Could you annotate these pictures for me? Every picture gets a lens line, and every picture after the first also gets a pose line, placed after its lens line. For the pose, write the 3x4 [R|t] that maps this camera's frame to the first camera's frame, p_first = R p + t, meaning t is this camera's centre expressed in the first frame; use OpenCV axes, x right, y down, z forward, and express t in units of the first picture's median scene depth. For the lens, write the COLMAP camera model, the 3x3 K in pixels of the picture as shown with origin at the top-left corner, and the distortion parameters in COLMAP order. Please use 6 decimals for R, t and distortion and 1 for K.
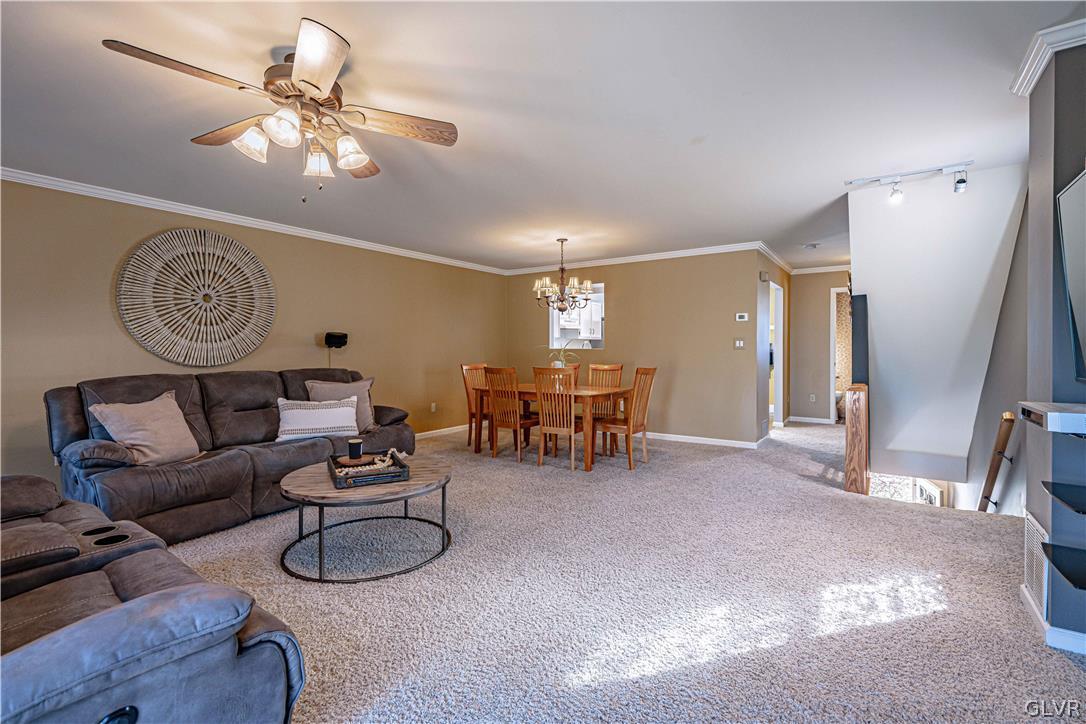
lens RADIAL K [[488.1, 0, 543.0], [0, 488.1, 362.0], [0, 0, 1]] dist [-0.000402, 0.000600]
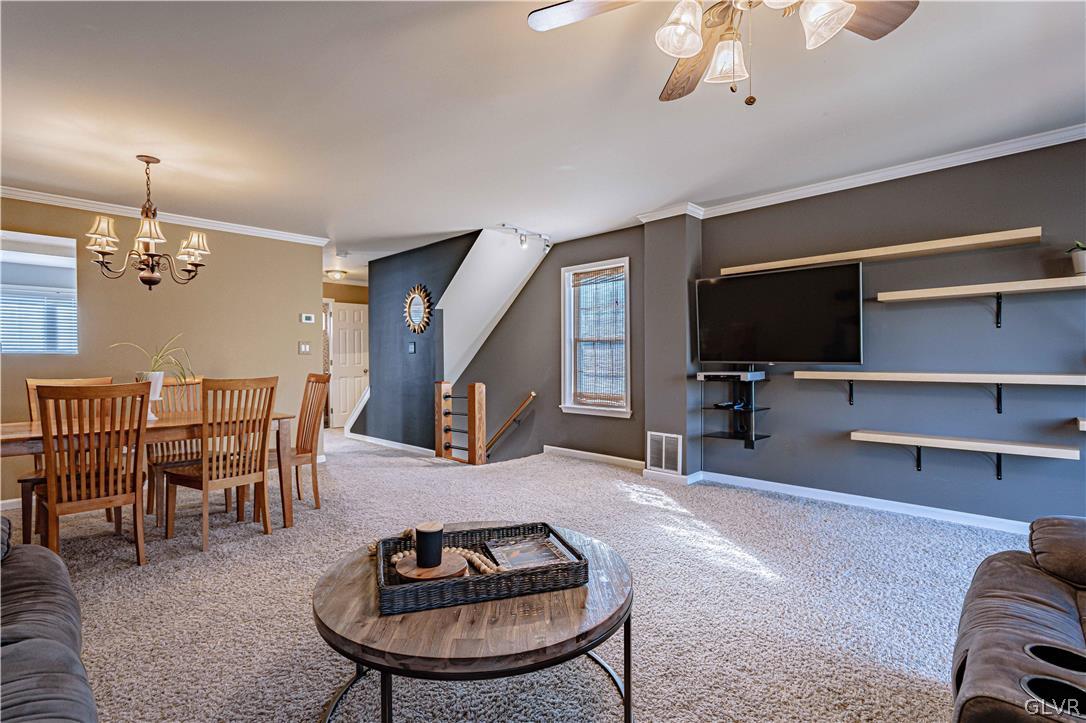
lens RADIAL K [[504.4, 0, 543.0], [0, 504.4, 361.5], [0, 0, 1]] dist [-0.000563, 0.000348]
pose [[0.157191, -0.005047, 0.987555, -0.474817], [0.035551, 0.999368, -0.000551, 0.003453], [-0.986928, 0.035195, 0.157271, 0.460098]]
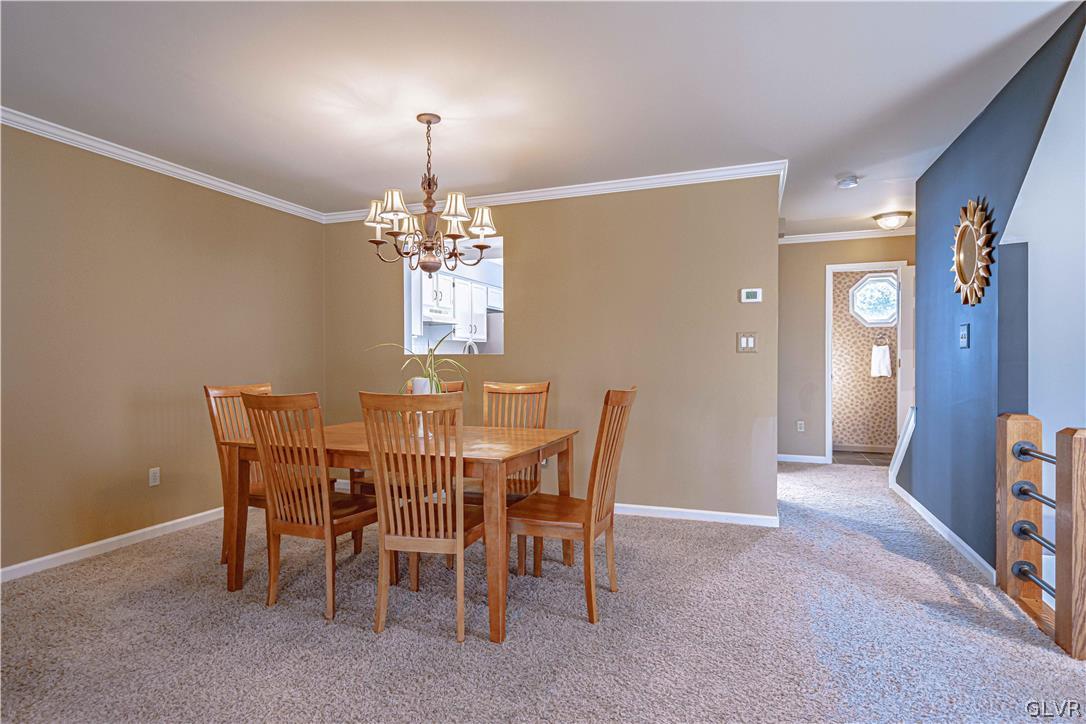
lens RADIAL K [[572.4, 0, 543.0], [0, 572.4, 362.0], [0, 0, 1]] dist [0.000329, -0.000115]
pose [[0.969791, -0.005421, 0.243877, 0.010211], [0.011509, 0.999656, -0.023549, -0.001872], [-0.243665, 0.025644, 0.969520, 0.445796]]
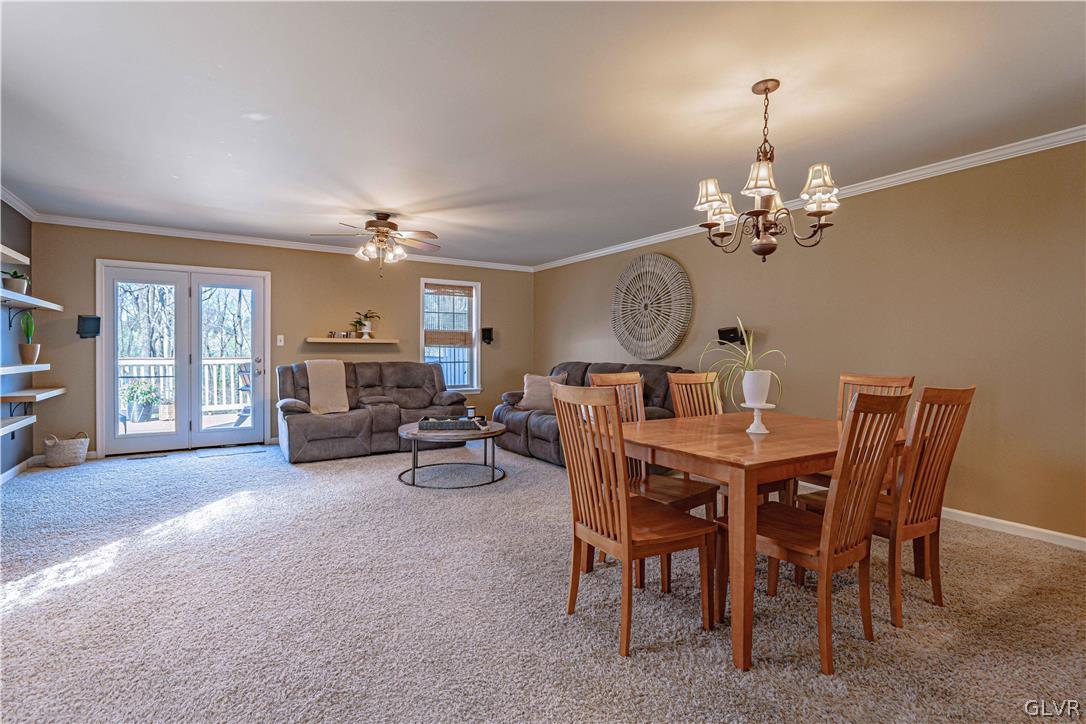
lens RADIAL K [[518.2, 0, 517.1], [0, 518.2, 357.5], [0, 0, 1]] dist [-0.000253, 0.000247]
pose [[-0.419955, 0.010732, -0.907481, 0.545599], [-0.032135, 0.999127, 0.026687, -0.018795], [0.906976, 0.040369, -0.419244, 1.006169]]
